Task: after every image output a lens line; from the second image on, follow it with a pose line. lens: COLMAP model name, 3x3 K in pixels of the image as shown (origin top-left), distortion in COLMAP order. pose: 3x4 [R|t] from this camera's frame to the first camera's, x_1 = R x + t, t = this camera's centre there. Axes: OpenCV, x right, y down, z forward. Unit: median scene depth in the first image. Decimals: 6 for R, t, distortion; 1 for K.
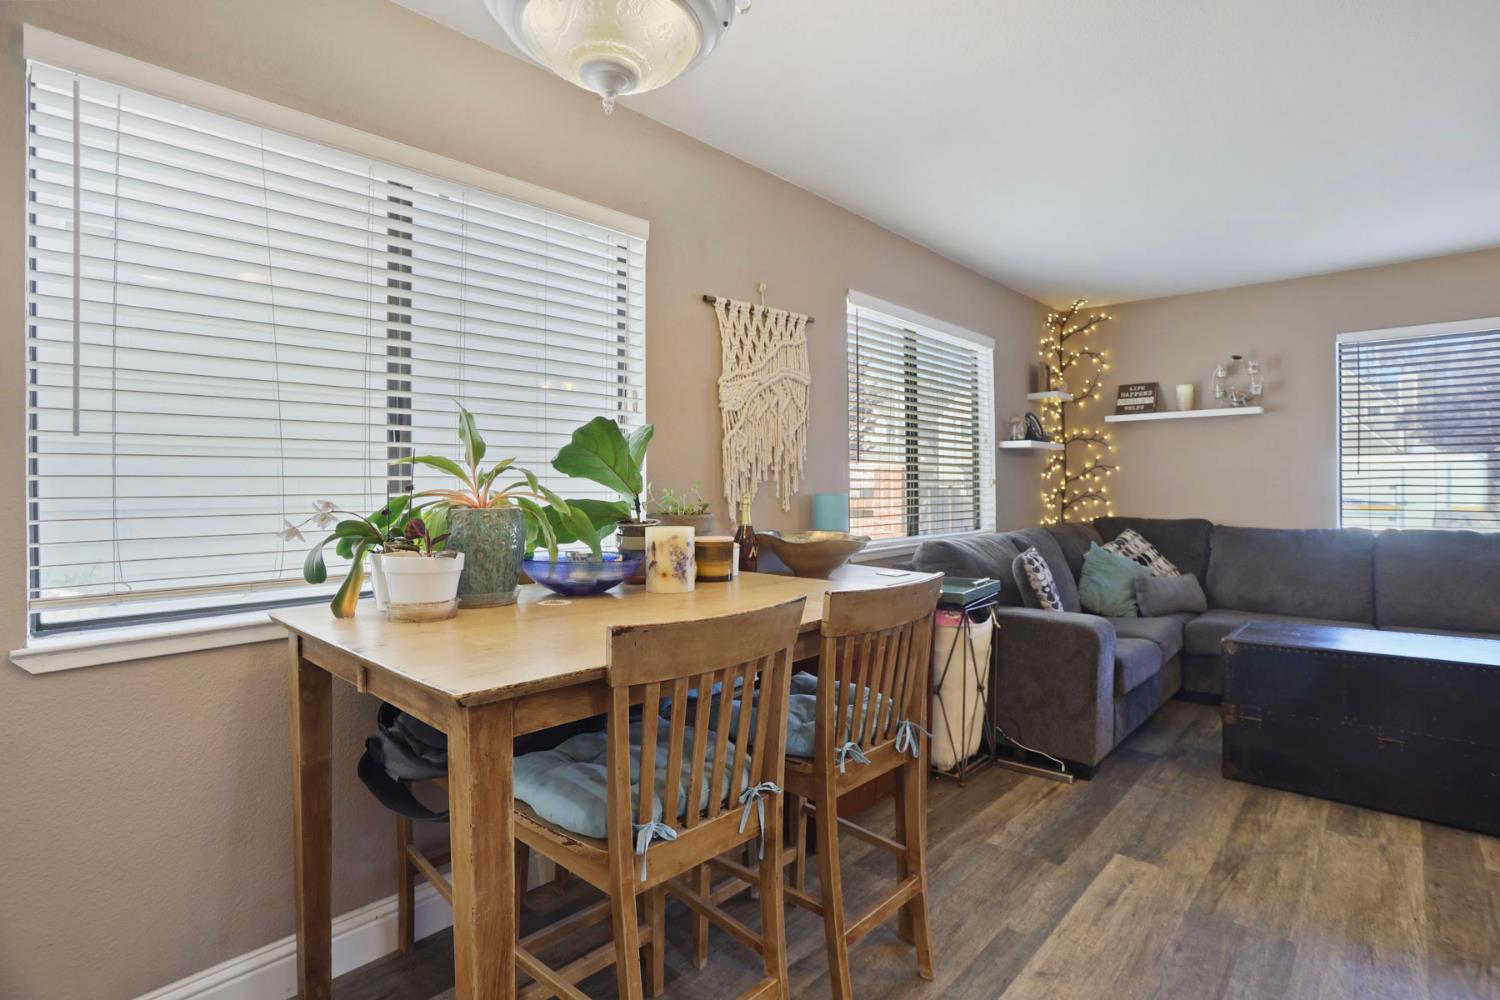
lens RADIAL K [[743.2, 0, 745.2], [0, 743.2, 485.2], [0, 0, 1]] dist [-0.067748, 0.029241]
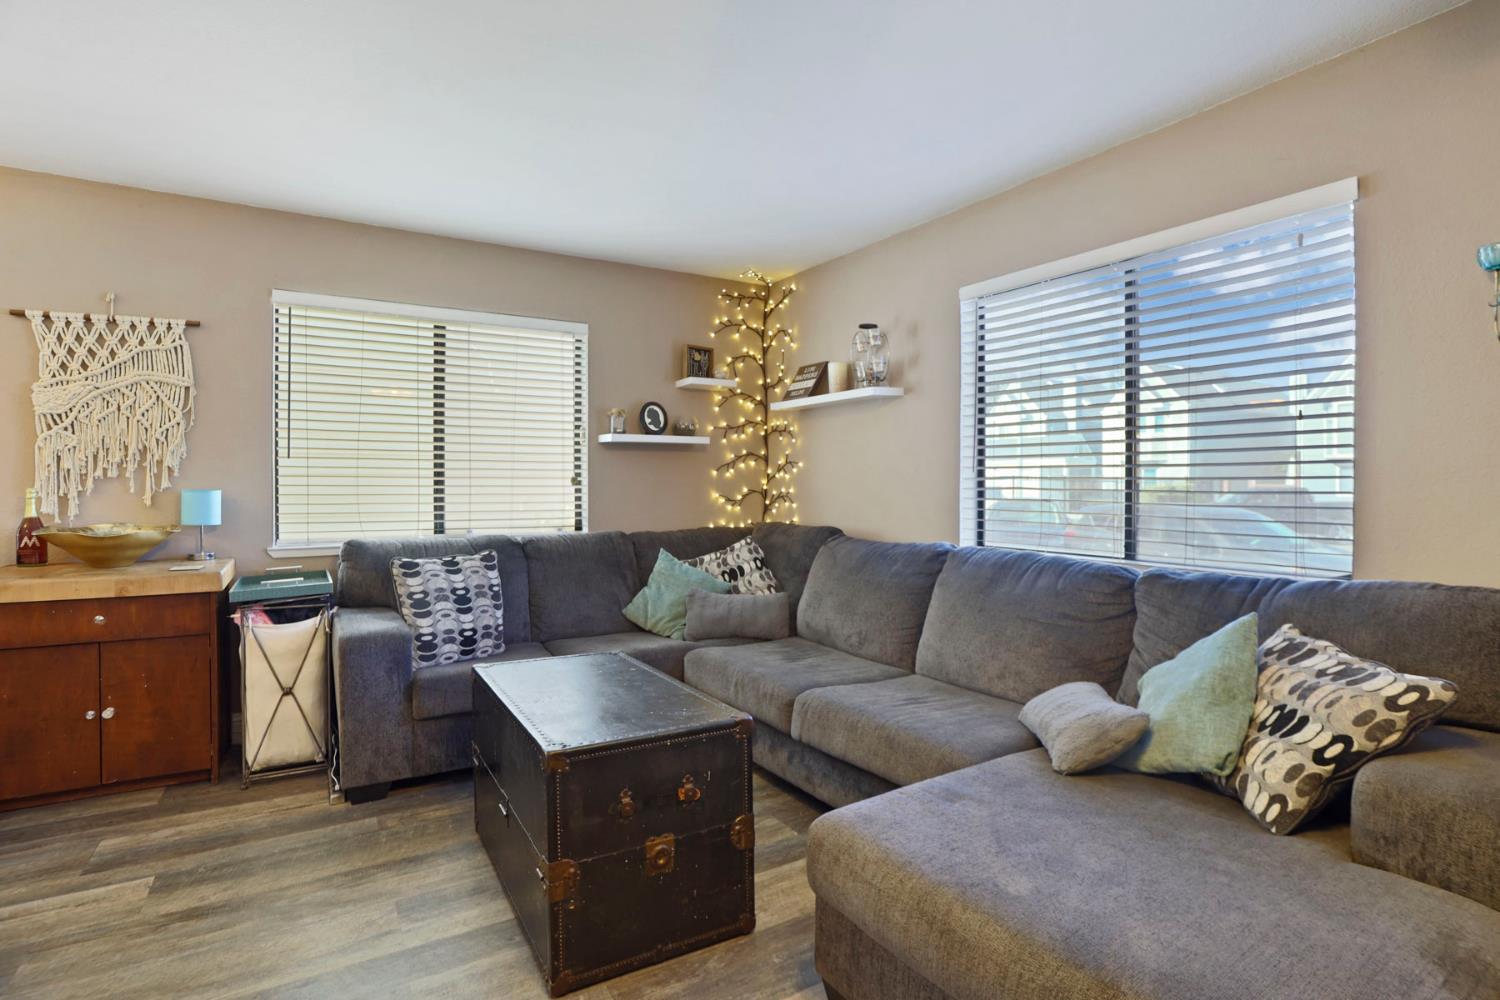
lens RADIAL K [[743.2, 0, 745.2], [0, 743.2, 485.2], [0, 0, 1]] dist [-0.067748, 0.029241]
pose [[0.957256, 0.008251, -0.289125, 1.252608], [-0.006937, 0.999960, 0.005569, -0.006739], [0.289159, -0.003325, 0.957275, 0.278717]]
